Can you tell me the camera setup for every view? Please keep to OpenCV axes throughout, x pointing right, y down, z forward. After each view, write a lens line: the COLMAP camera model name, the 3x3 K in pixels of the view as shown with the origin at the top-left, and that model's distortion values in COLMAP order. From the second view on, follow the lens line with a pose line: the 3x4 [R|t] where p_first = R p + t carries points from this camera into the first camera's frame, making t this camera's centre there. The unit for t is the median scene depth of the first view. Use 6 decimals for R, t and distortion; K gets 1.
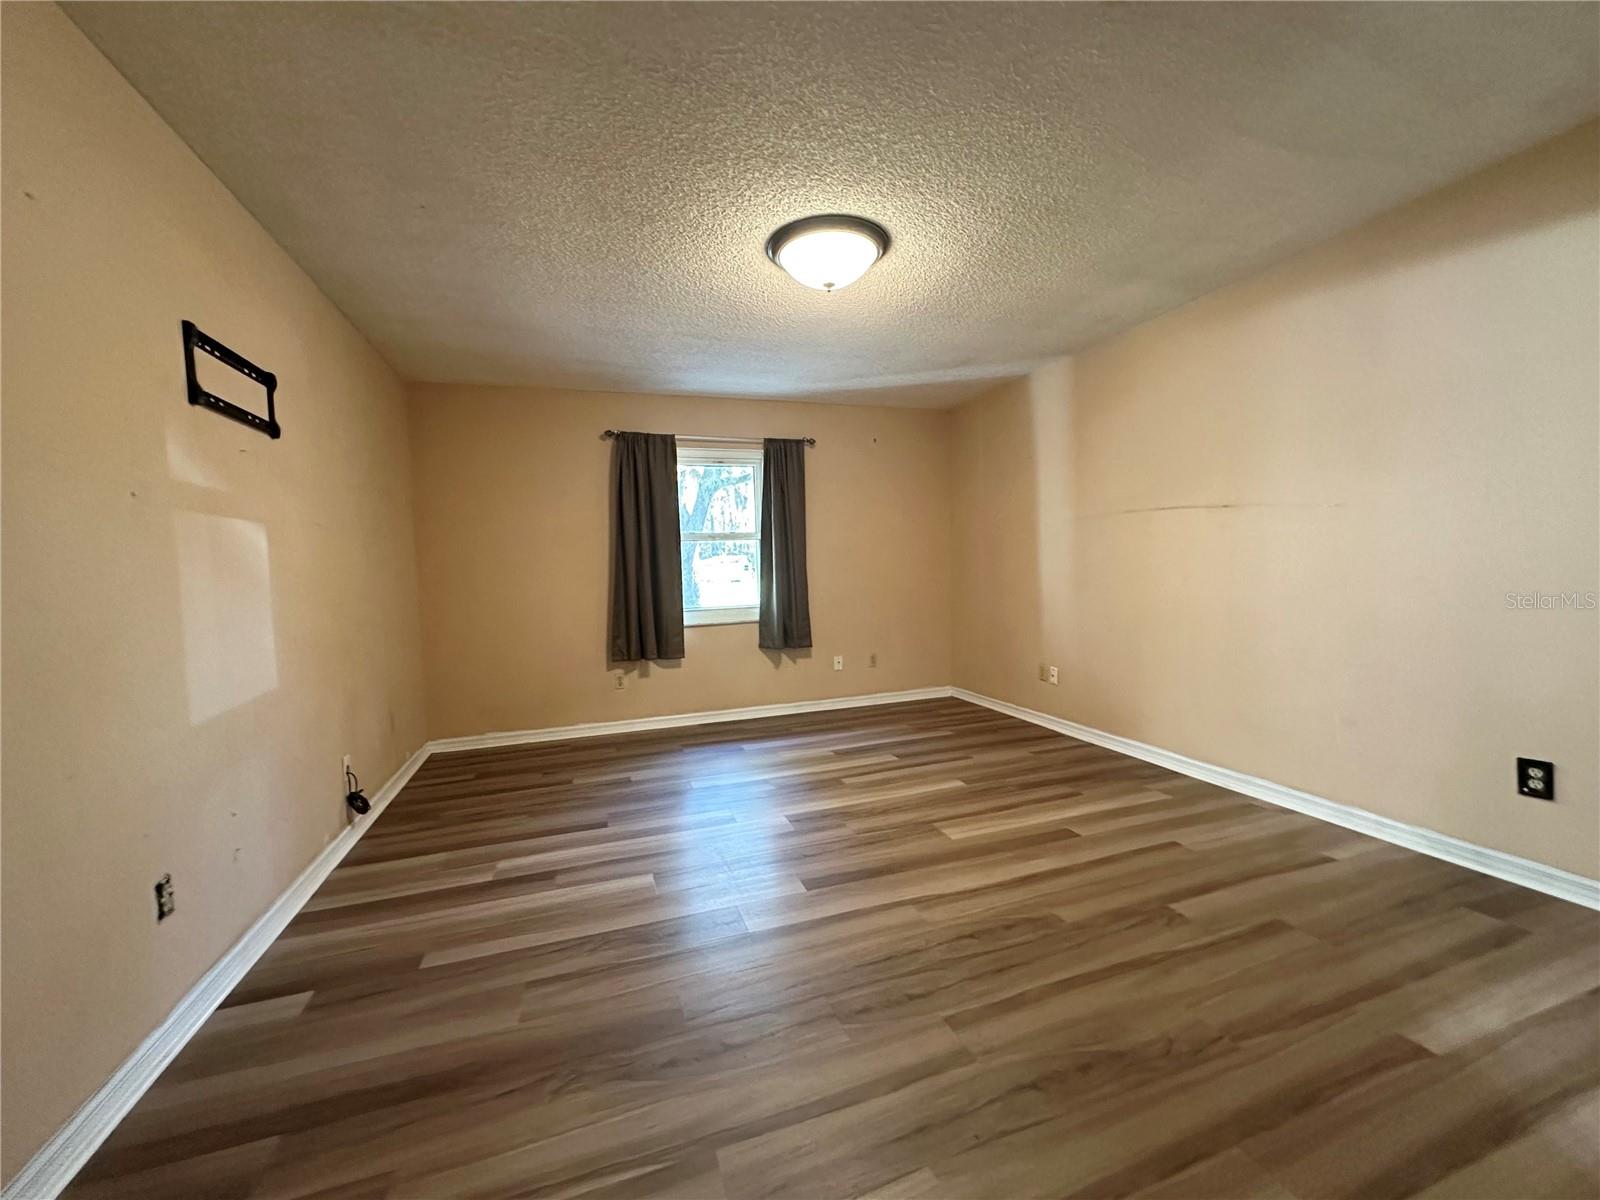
lens RADIAL K [[637.5, 0, 797.1], [0, 637.5, 583.0], [0, 0, 1]] dist [-0.000348, -0.000811]
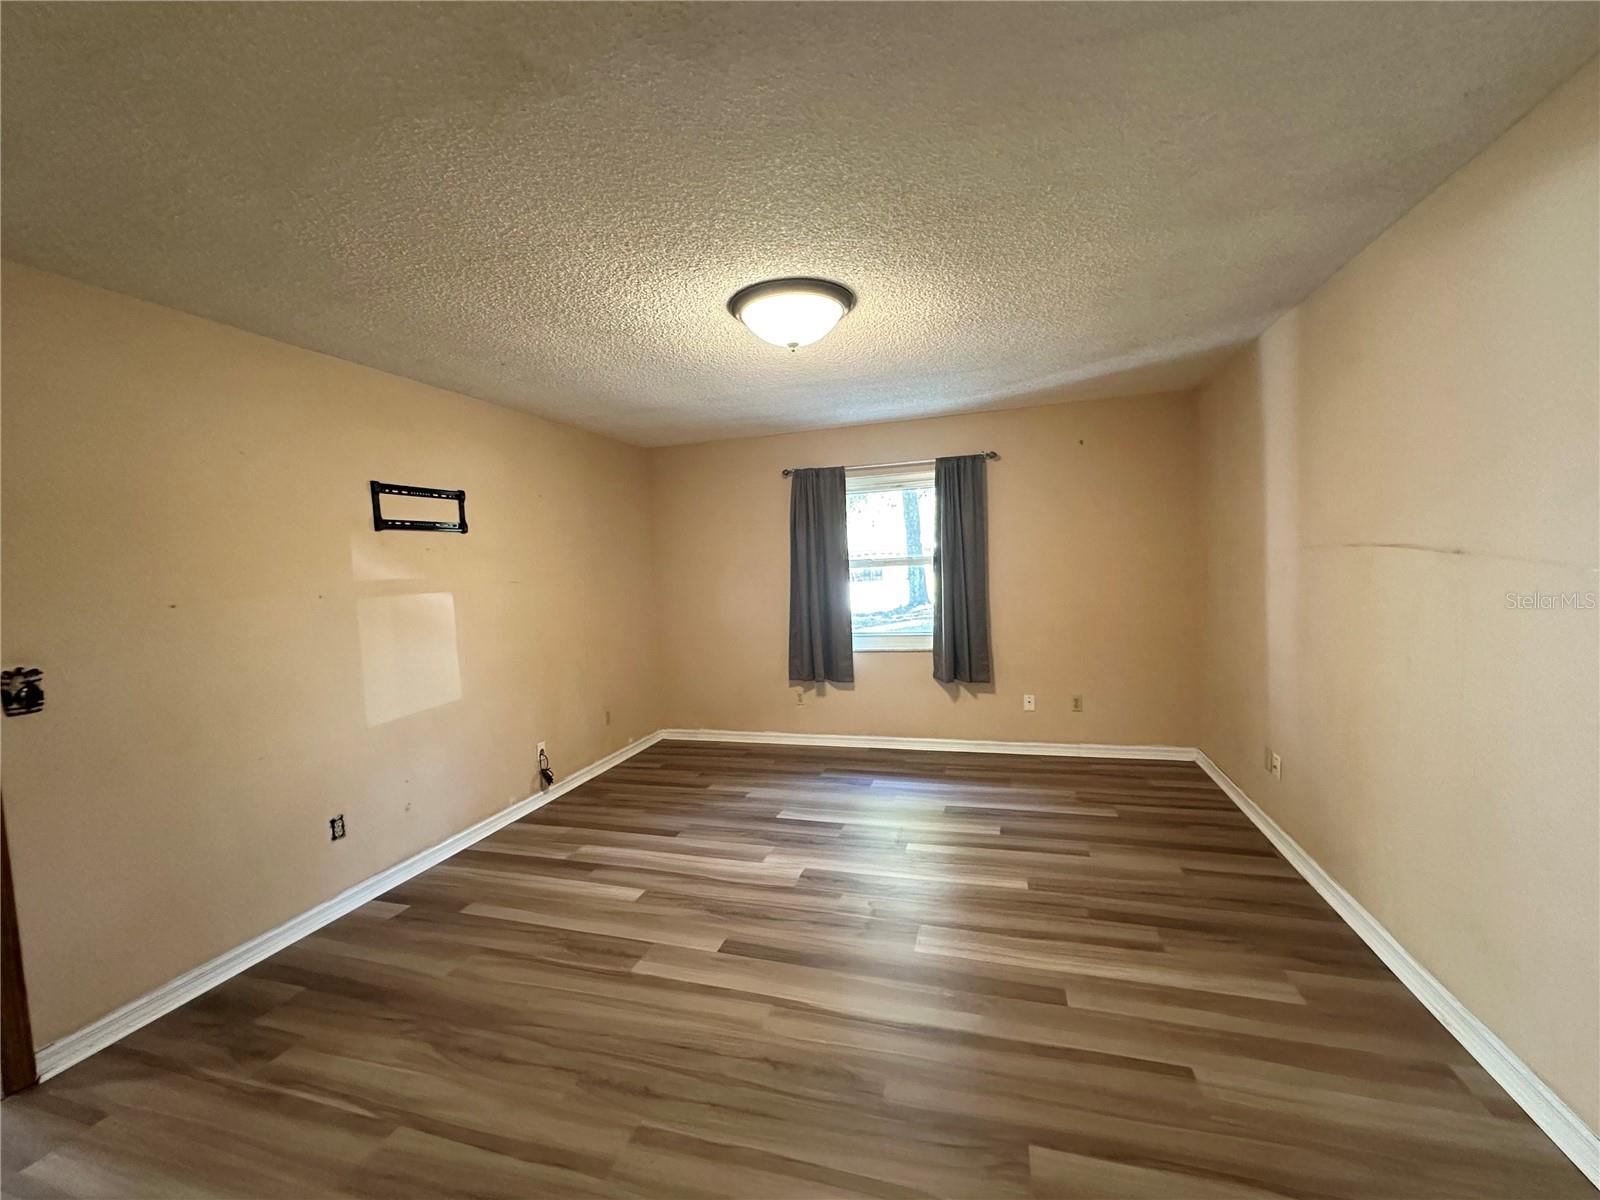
lens RADIAL K [[637.5, 0, 796.0], [0, 637.5, 577.4], [0, 0, 1]] dist [-0.000348, -0.000811]
pose [[0.811247, 0.009445, -0.584628, 0.447815], [0.004125, 0.999752, 0.021875, -0.096080], [0.584689, -0.020157, 0.811007, 0.146260]]
